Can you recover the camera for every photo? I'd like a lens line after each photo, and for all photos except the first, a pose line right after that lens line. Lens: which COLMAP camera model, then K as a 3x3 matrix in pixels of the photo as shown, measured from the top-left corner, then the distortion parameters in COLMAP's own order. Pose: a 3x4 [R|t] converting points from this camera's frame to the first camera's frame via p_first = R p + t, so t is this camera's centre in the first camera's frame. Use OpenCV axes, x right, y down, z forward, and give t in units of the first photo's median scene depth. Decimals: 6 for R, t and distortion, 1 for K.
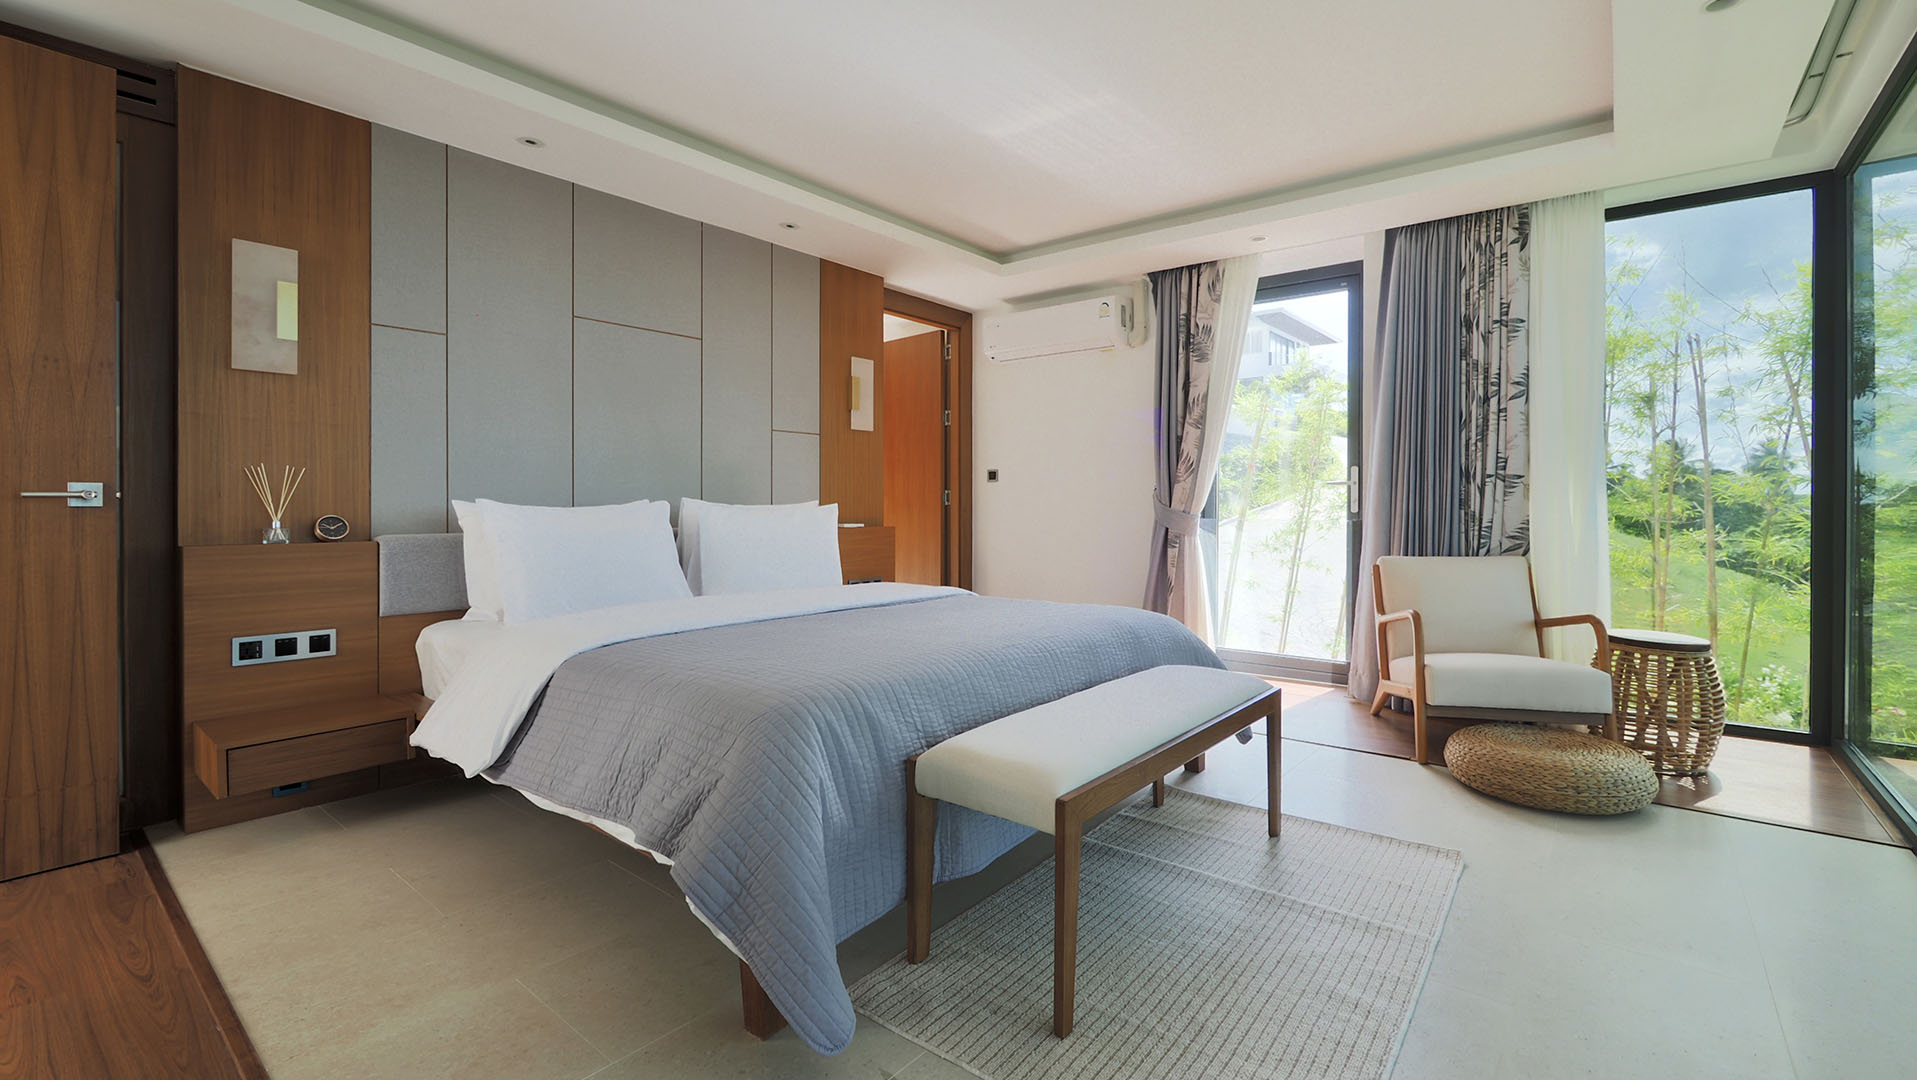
lens RADIAL K [[841.2, 0, 948.5], [0, 841.2, 508.9], [0, 0, 1]] dist [0.002545, 0.000304]
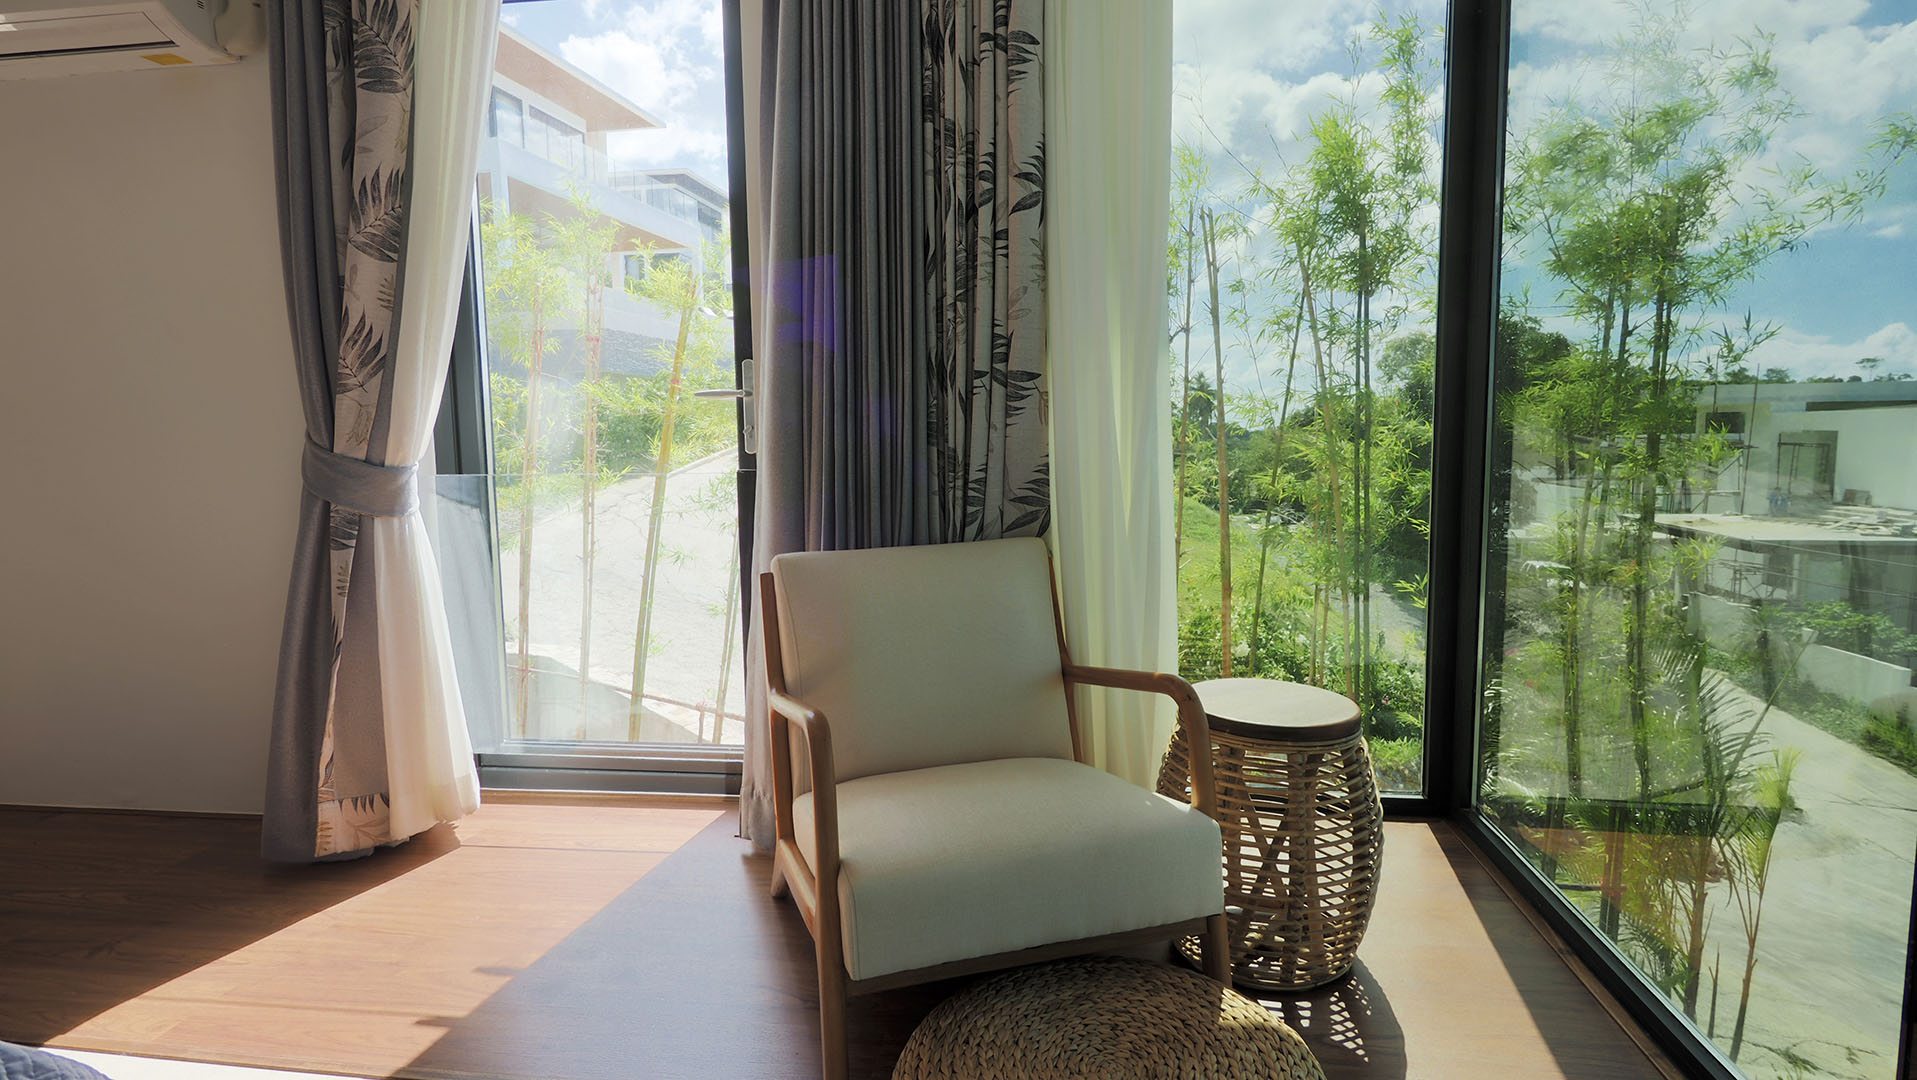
lens RADIAL K [[1049.2, 0, 958.5], [0, 1049.2, 540.0], [0, 0, 1]] dist [0.000308, -0.000057]
pose [[0.856118, -0.064146, 0.512783, 0.318192], [0.018750, 0.995469, 0.093223, -0.001317], [-0.516439, -0.070196, 0.853442, 0.487854]]
